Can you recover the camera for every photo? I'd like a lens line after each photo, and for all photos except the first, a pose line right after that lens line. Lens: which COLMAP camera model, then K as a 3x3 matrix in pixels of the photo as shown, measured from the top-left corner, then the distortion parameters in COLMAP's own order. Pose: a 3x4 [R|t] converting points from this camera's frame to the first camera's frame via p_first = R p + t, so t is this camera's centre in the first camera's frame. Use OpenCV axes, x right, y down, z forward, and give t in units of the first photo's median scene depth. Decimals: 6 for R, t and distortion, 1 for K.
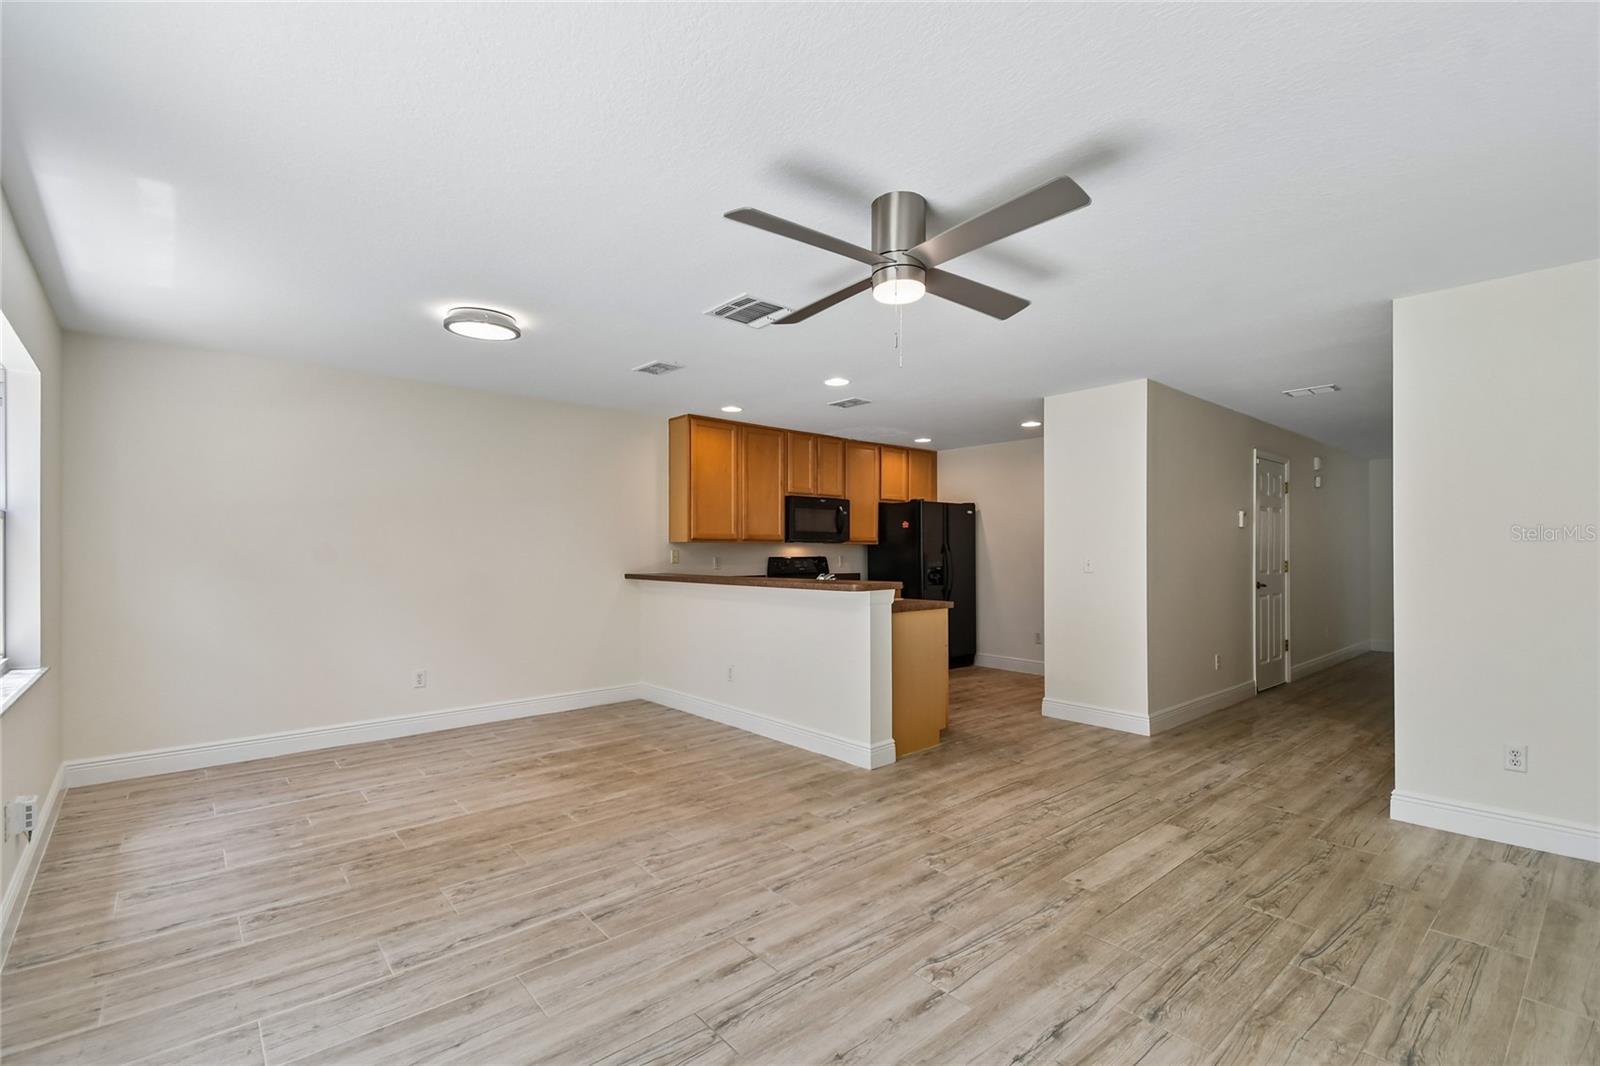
lens RADIAL K [[716.8, 0, 796.4], [0, 716.8, 544.0], [0, 0, 1]] dist [0.040775, -0.028449]
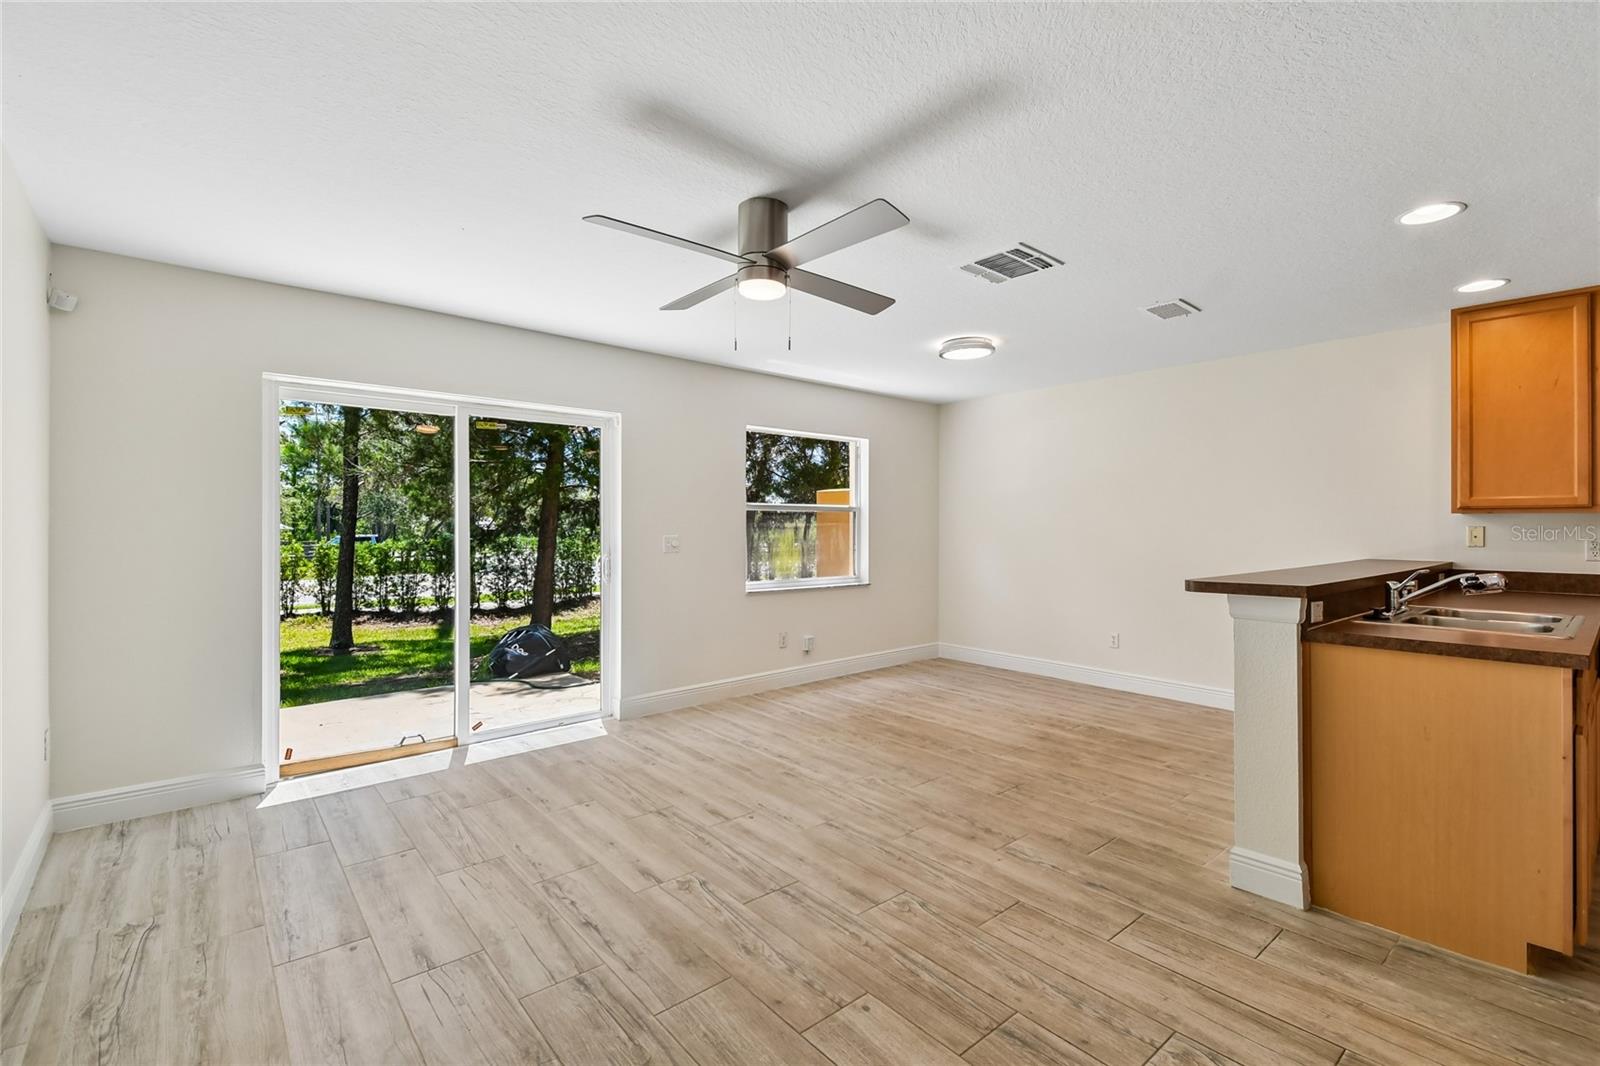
lens RADIAL K [[716.8, 0, 796.4], [0, 716.8, 544.0], [0, 0, 1]] dist [0.040775, -0.028449]
pose [[-0.018740, 0.031588, -0.999325, 0.927852], [0.005143, 0.999491, 0.031497, 0.000996], [0.999811, -0.004549, -0.018893, 0.826510]]
